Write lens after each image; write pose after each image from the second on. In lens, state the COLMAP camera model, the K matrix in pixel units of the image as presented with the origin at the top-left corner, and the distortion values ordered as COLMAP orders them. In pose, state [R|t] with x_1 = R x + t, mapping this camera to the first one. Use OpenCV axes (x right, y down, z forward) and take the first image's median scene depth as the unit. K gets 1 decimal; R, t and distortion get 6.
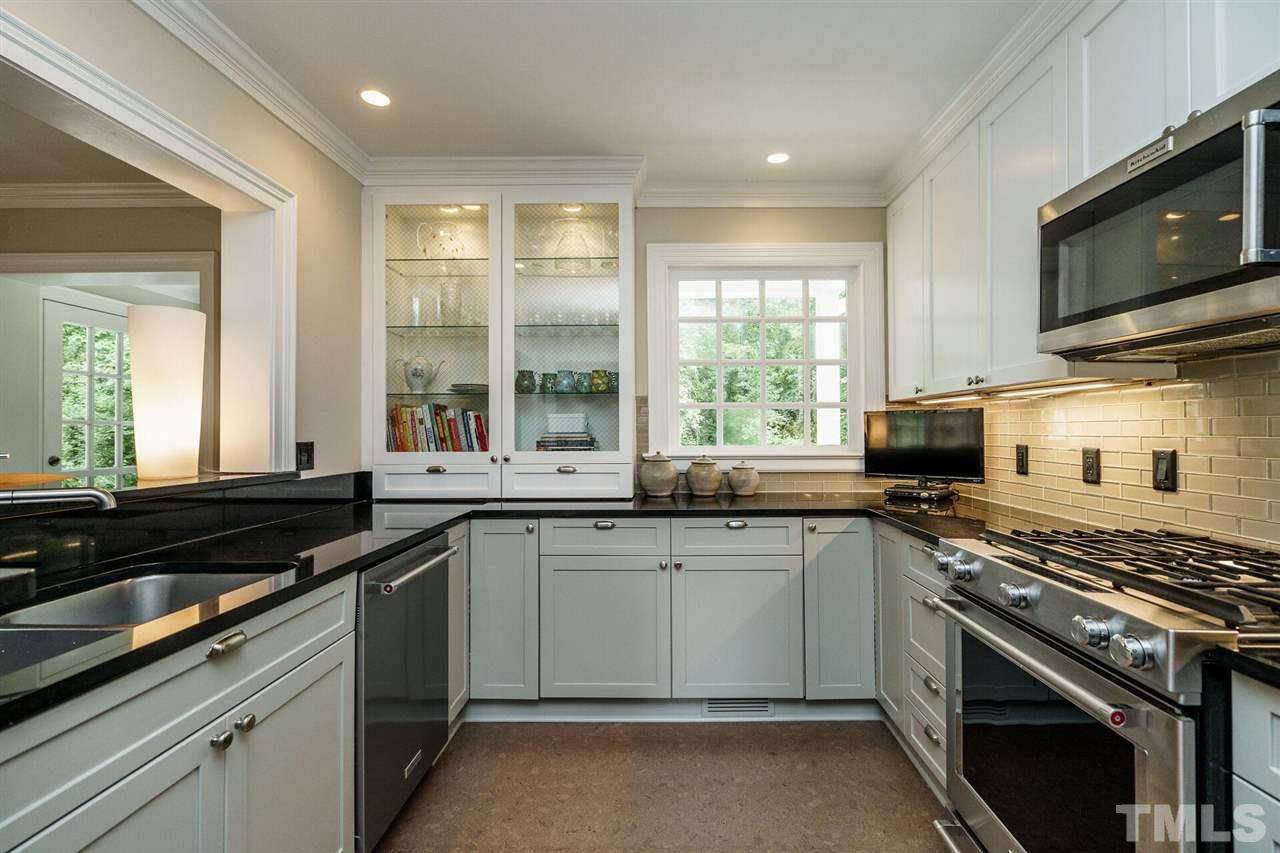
lens RADIAL K [[581.9, 0, 641.3], [0, 581.9, 428.2], [0, 0, 1]] dist [-0.003188, -0.000671]
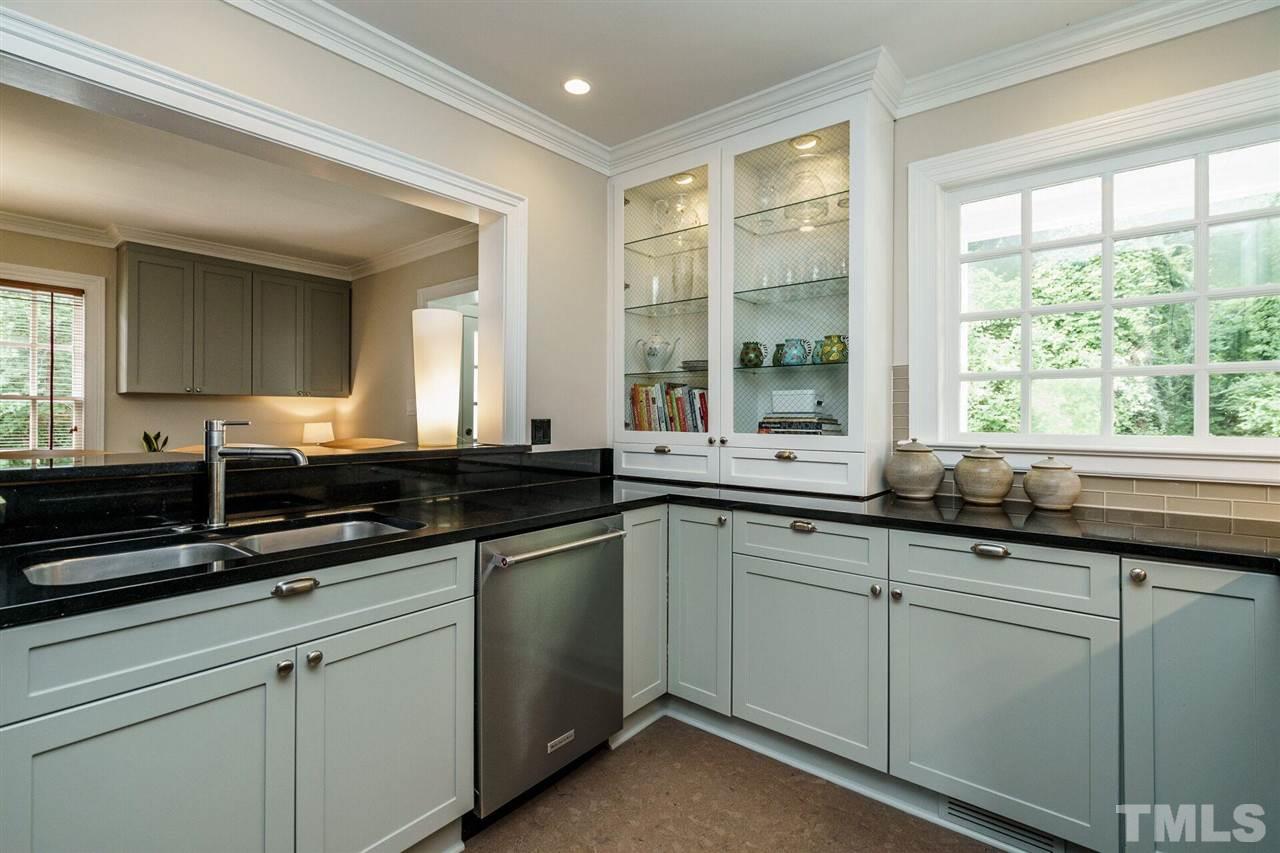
lens RADIAL K [[581.9, 0, 641.6], [0, 581.9, 417.4], [0, 0, 1]] dist [-0.003188, -0.000671]
pose [[0.787300, 0.008658, -0.616509, 0.222424], [-0.003268, 0.999946, 0.009870, 0.007420], [0.616562, -0.005756, 0.787286, 0.204837]]
